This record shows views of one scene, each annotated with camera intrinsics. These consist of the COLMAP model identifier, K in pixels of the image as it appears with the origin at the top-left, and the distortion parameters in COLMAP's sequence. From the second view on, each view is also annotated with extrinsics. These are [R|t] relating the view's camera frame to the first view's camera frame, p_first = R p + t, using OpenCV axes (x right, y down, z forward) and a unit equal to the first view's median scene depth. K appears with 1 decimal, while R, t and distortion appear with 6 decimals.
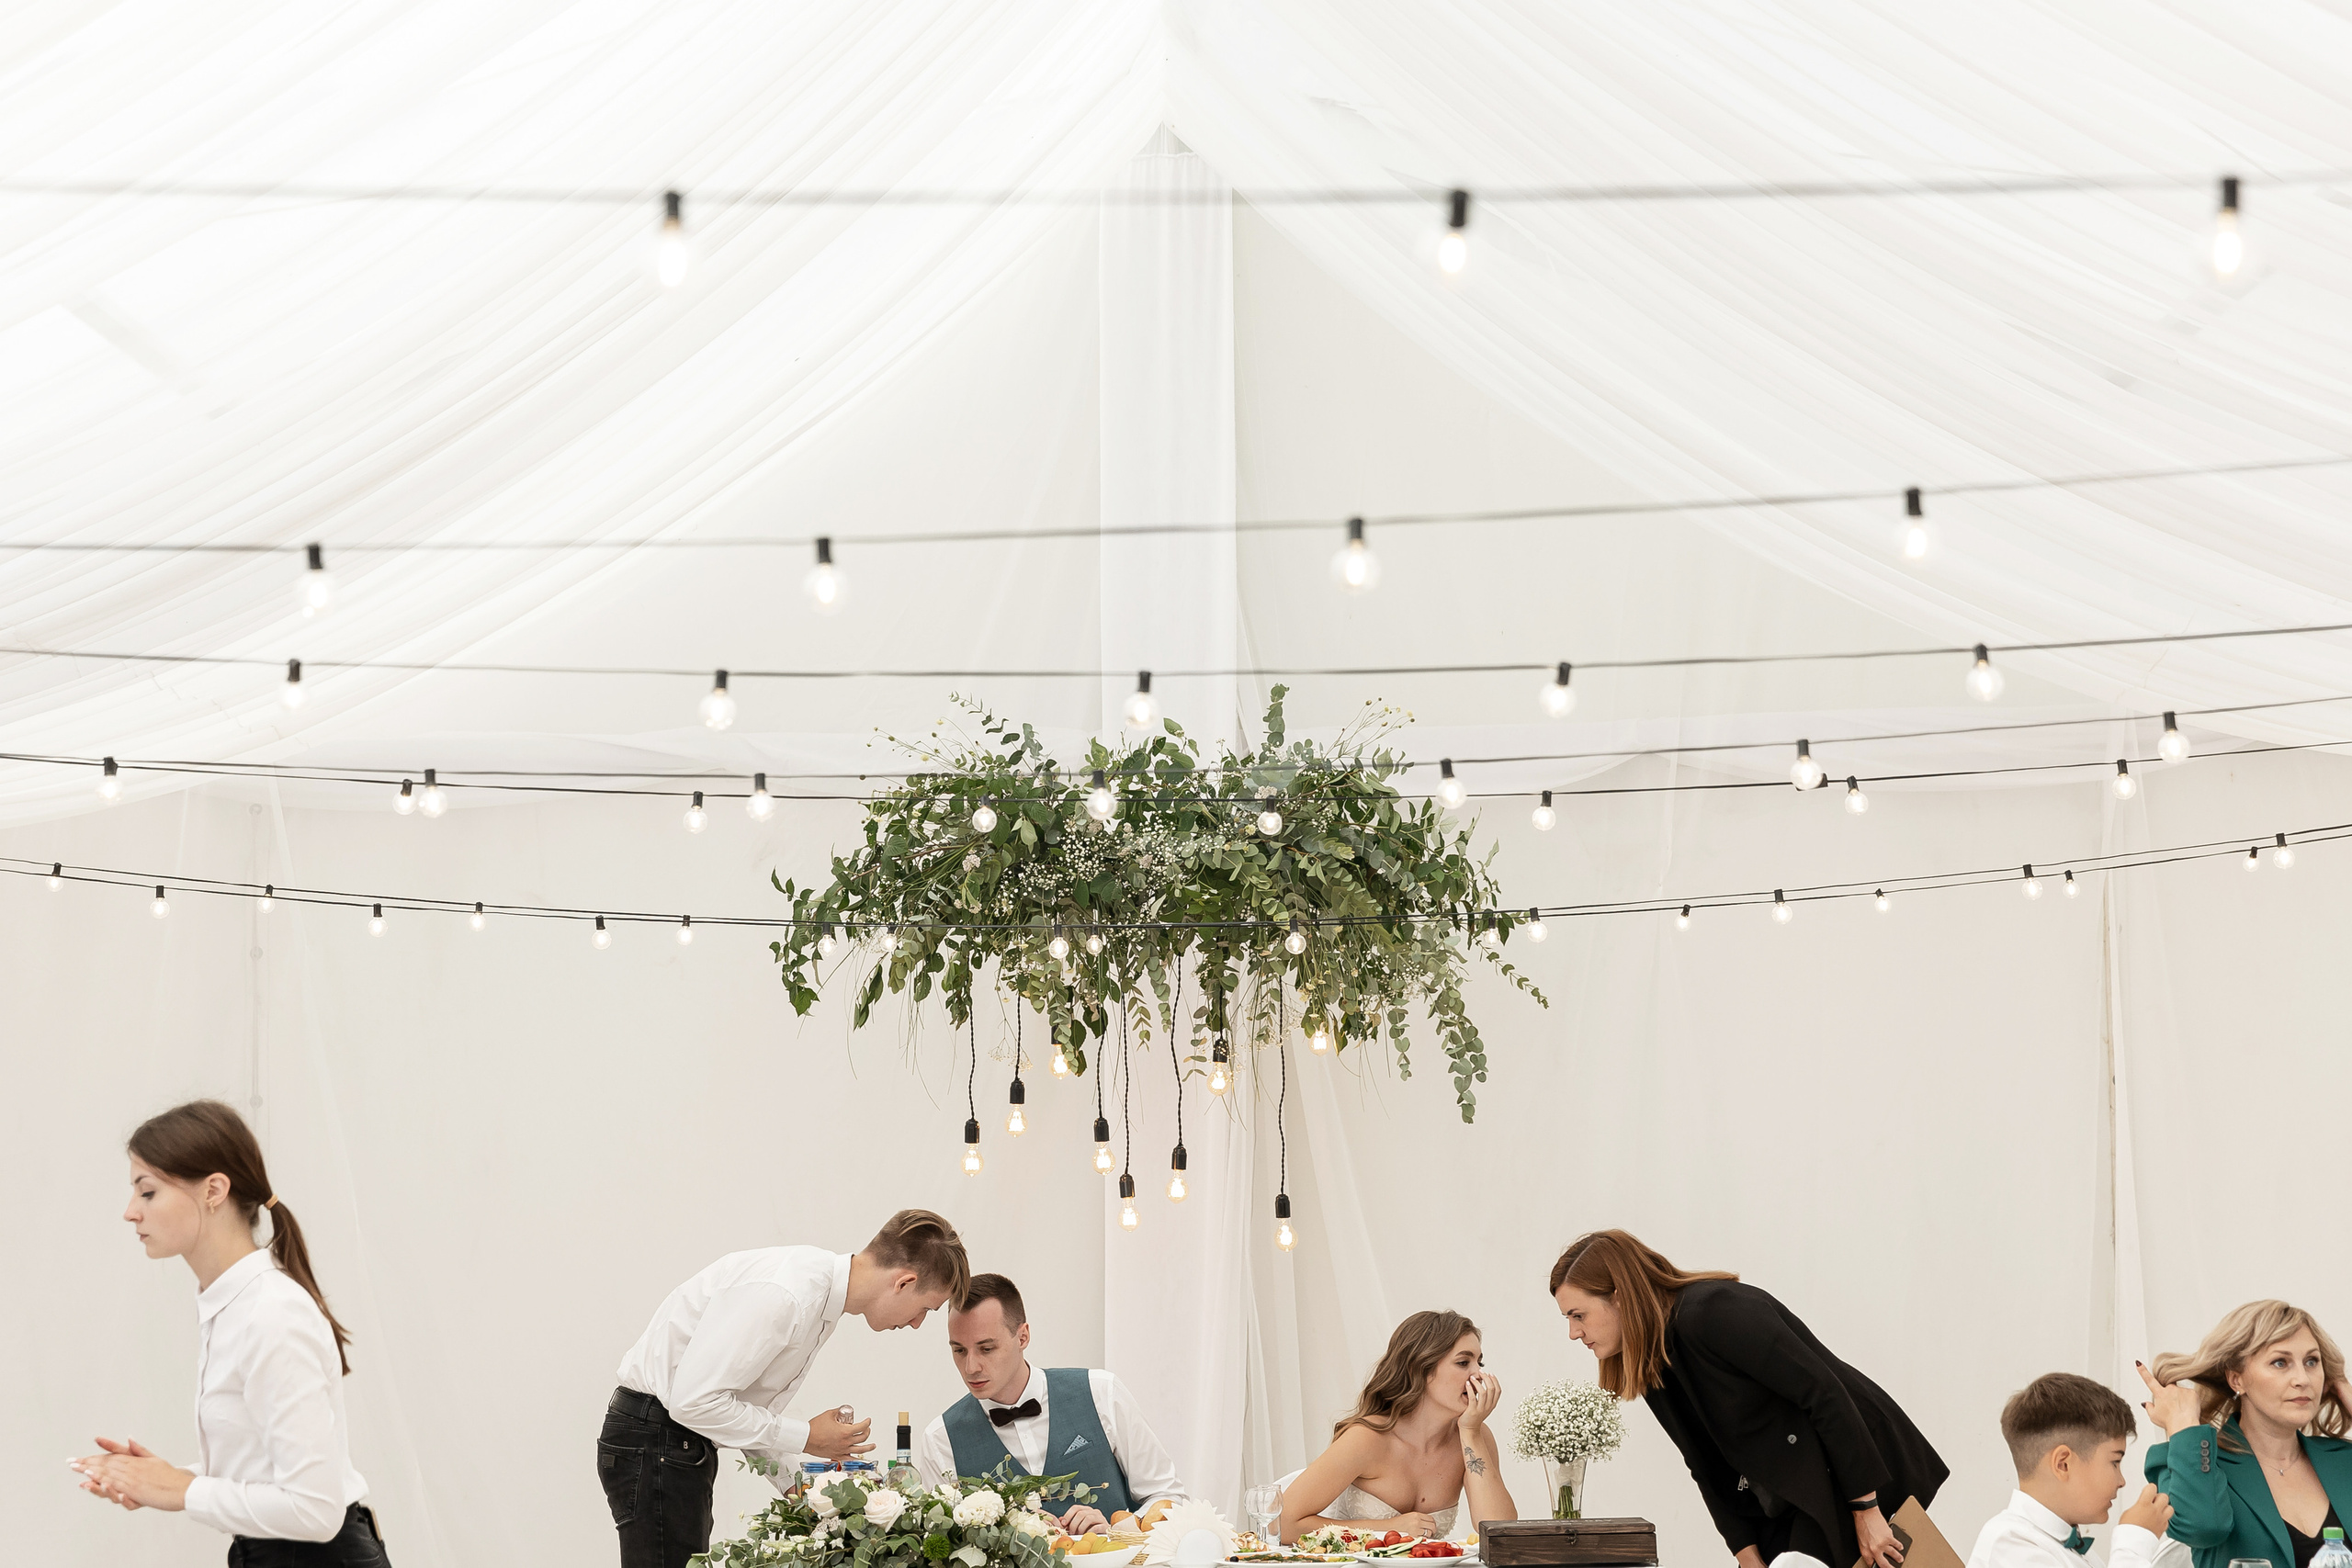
lens RADIAL K [[4814.2, 0, 1089.5], [0, 4814.2, 778.0], [0, 0, 1]] dist [0.015672, -0.041099]
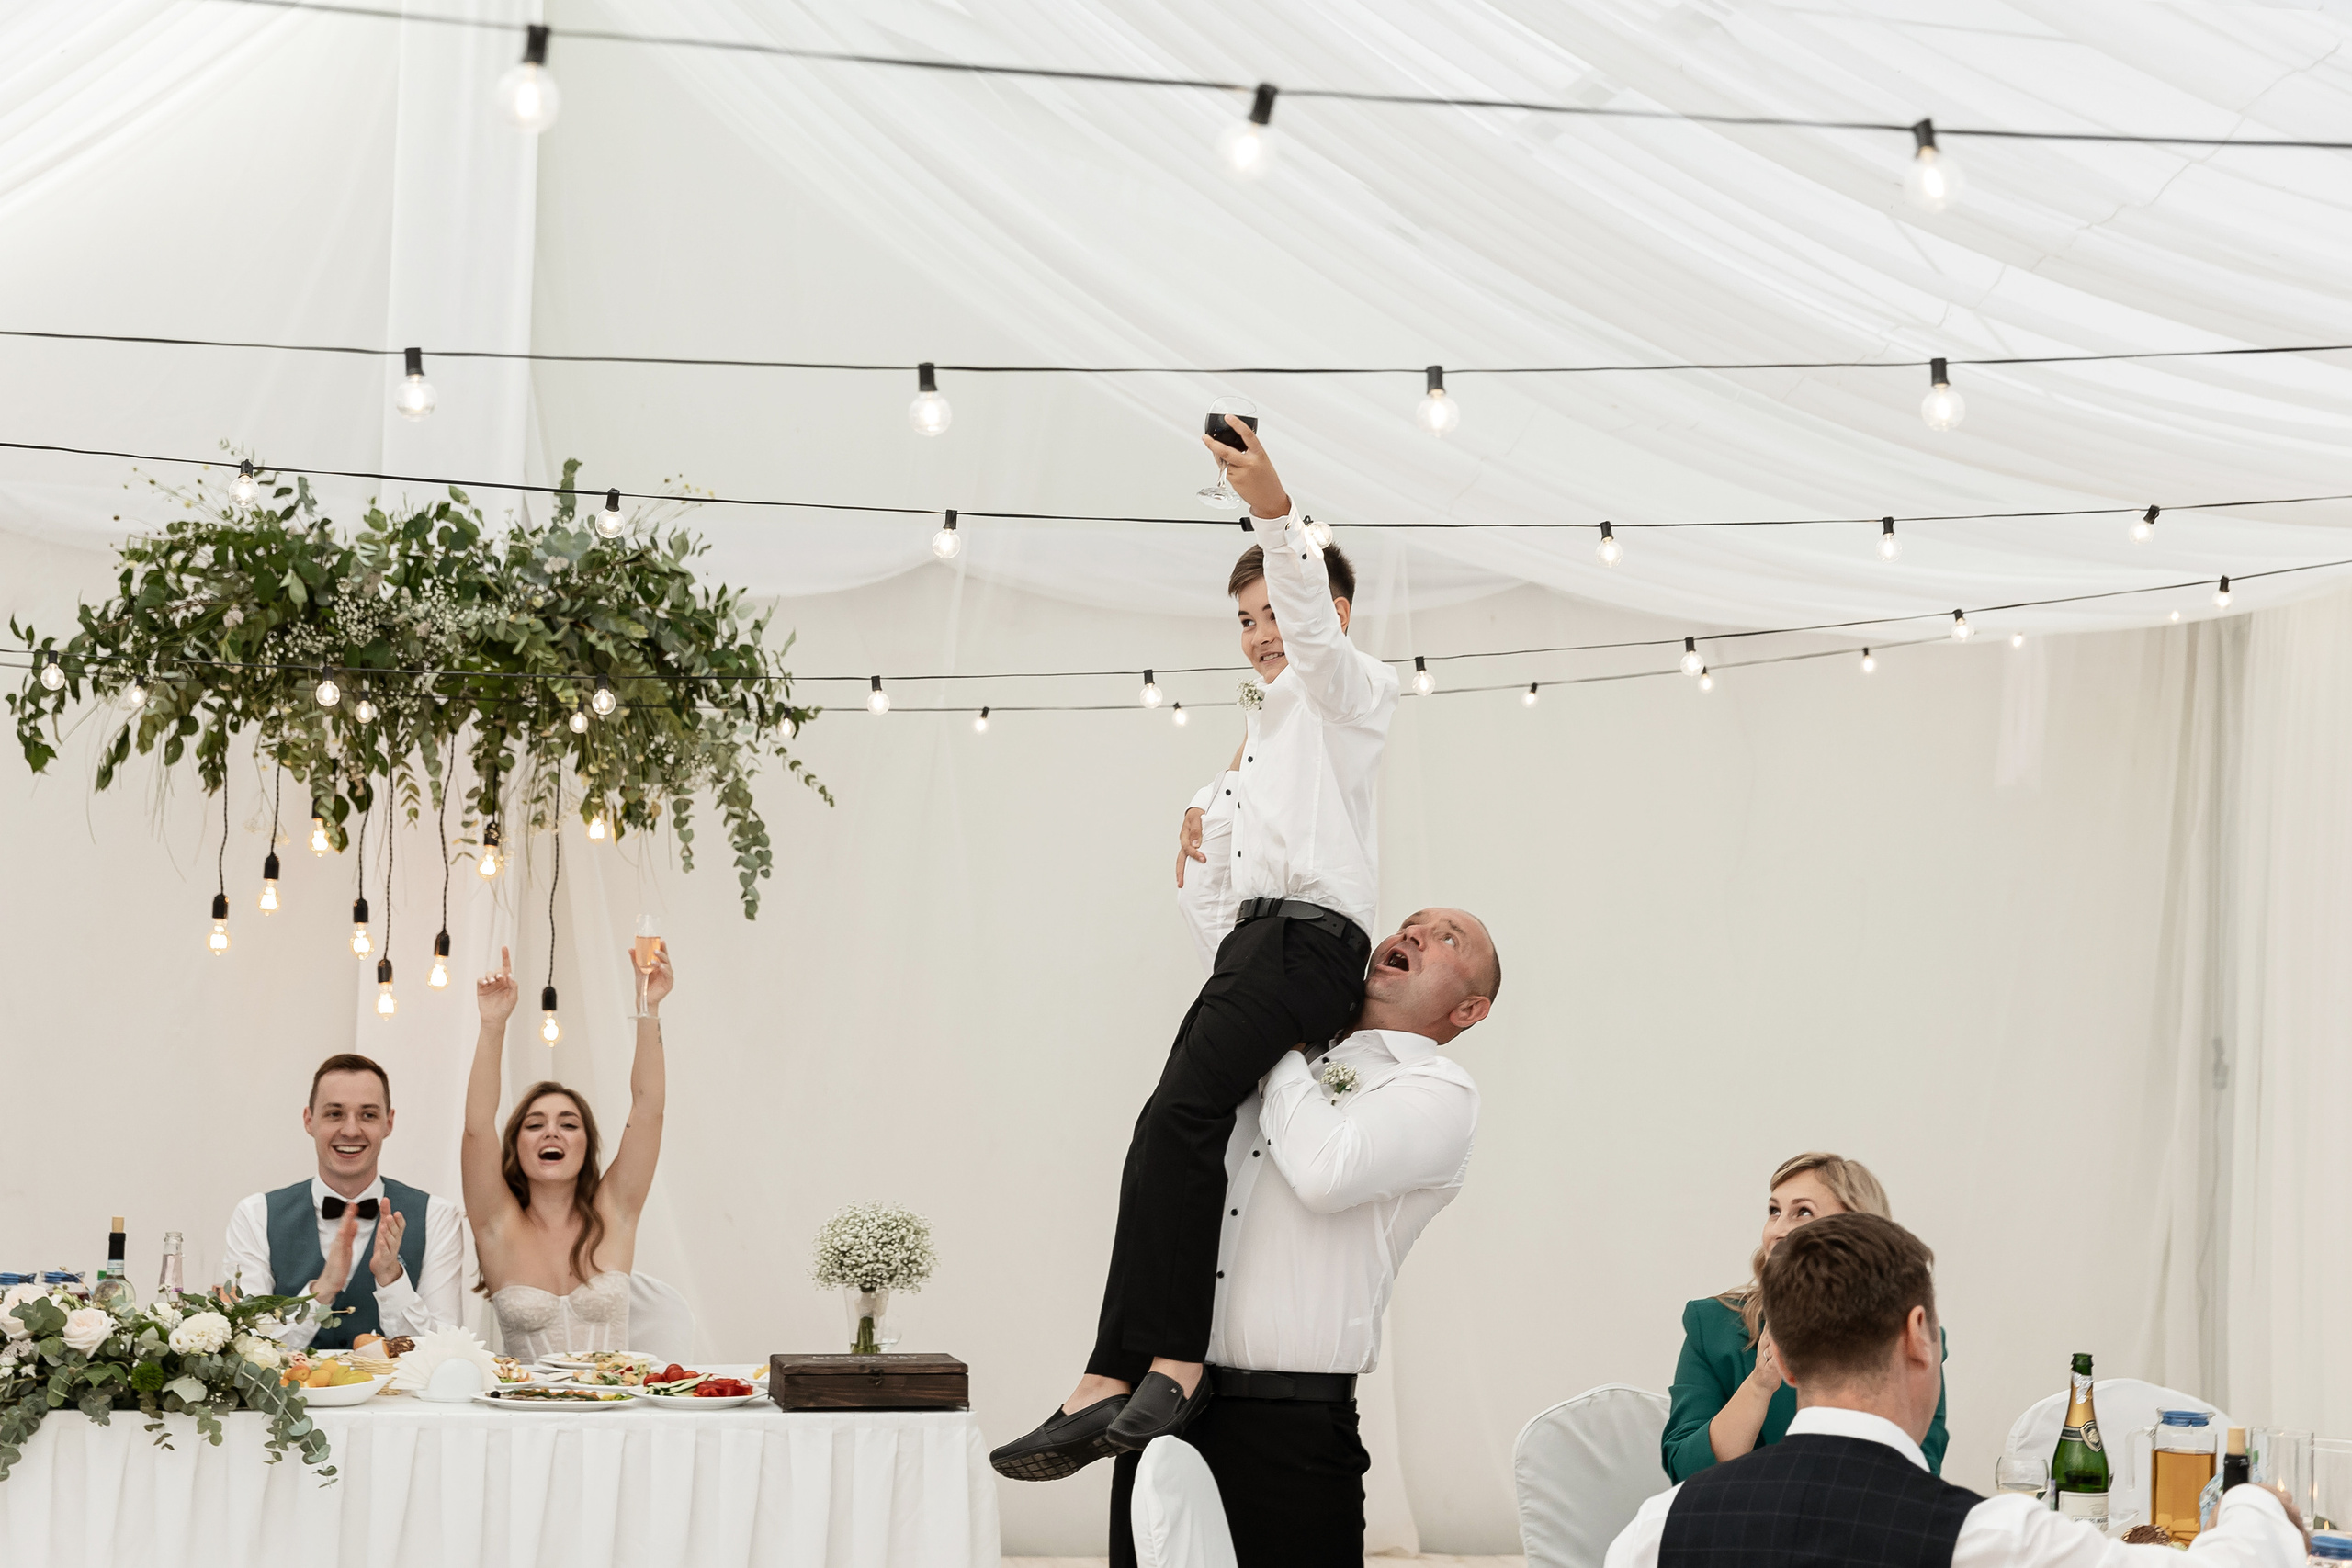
lens RADIAL K [[3687.6, 0, 1106.6], [0, 3687.6, 803.6], [0, 0, 1]] dist [0.016378, 0.011391]
pose [[0.977751, 0.050054, 0.203711, -0.003041], [-0.056768, 0.998015, 0.027249, 0.024026], [-0.201942, -0.038207, 0.978652, 0.262197]]
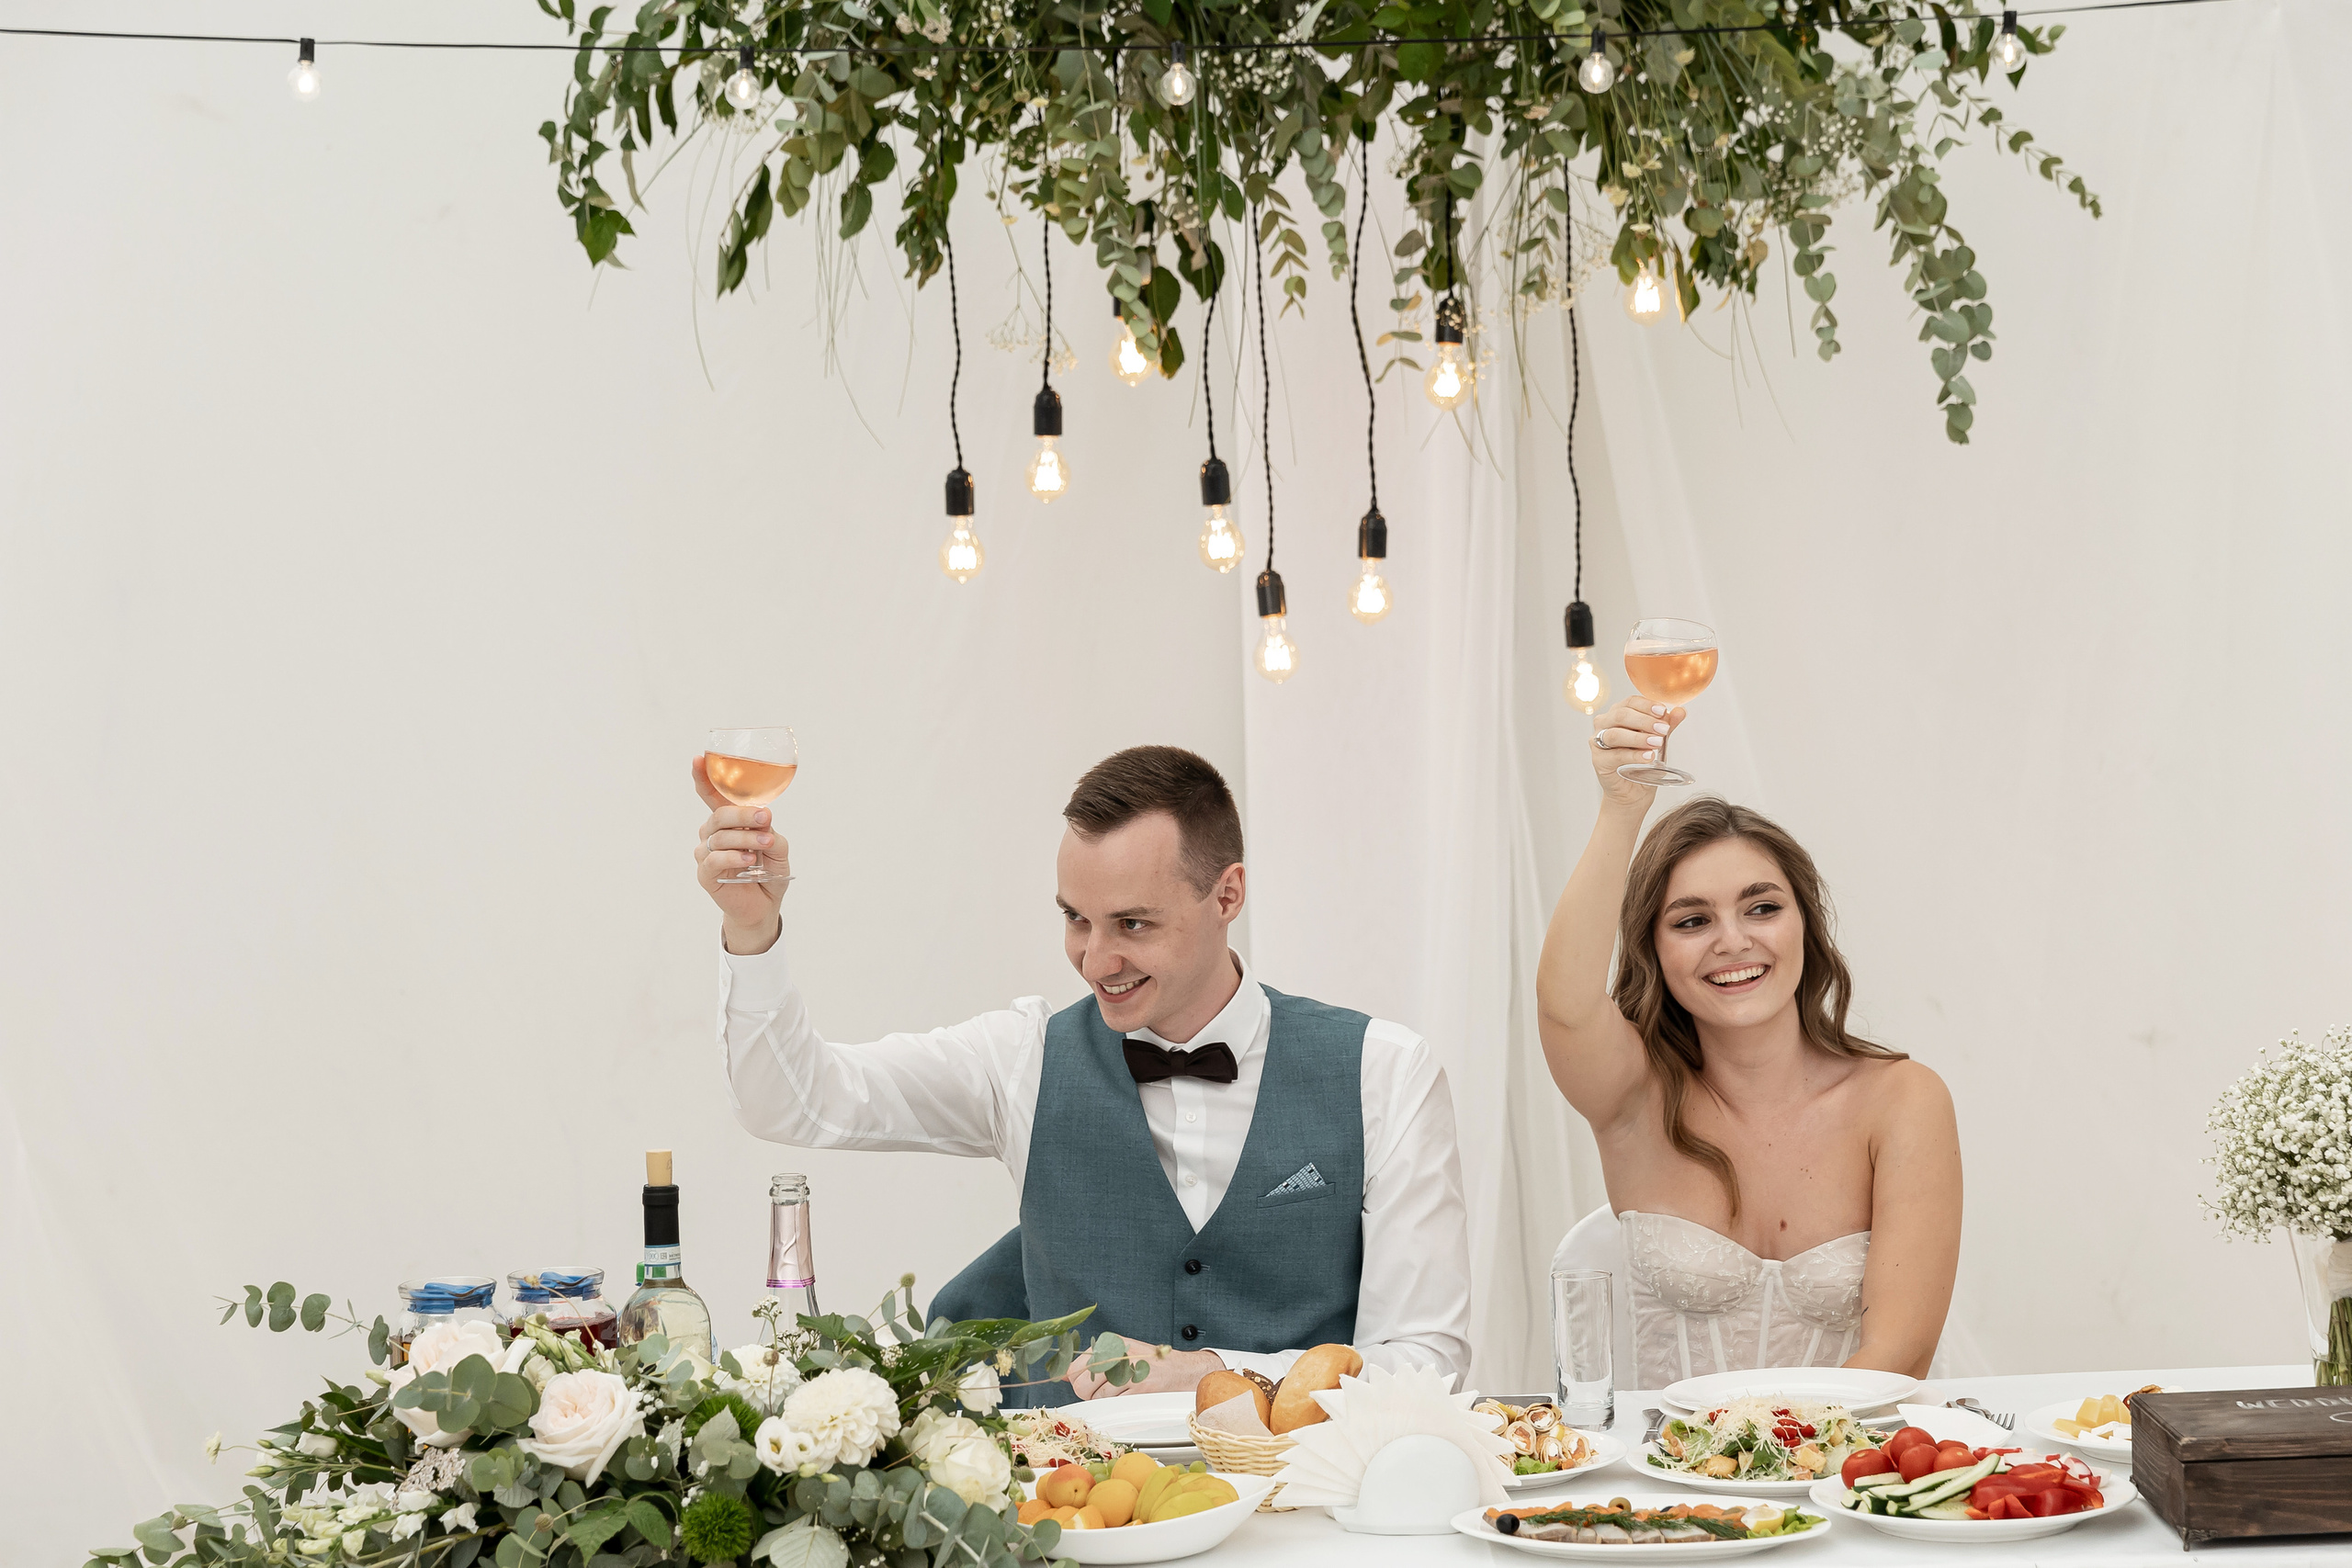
lens RADIAL K [[4438.8, 0, 1178.7], [0, 4438.8, 826.8], [0, 0, 1]] dist [-0.007575, 0.121163]
pose [[0.999008, -0.024296, -0.037310, 0.015131], [0.028771, 0.991799, 0.124529, 0.051230], [0.033978, -0.125479, 0.991514, 0.538934]]
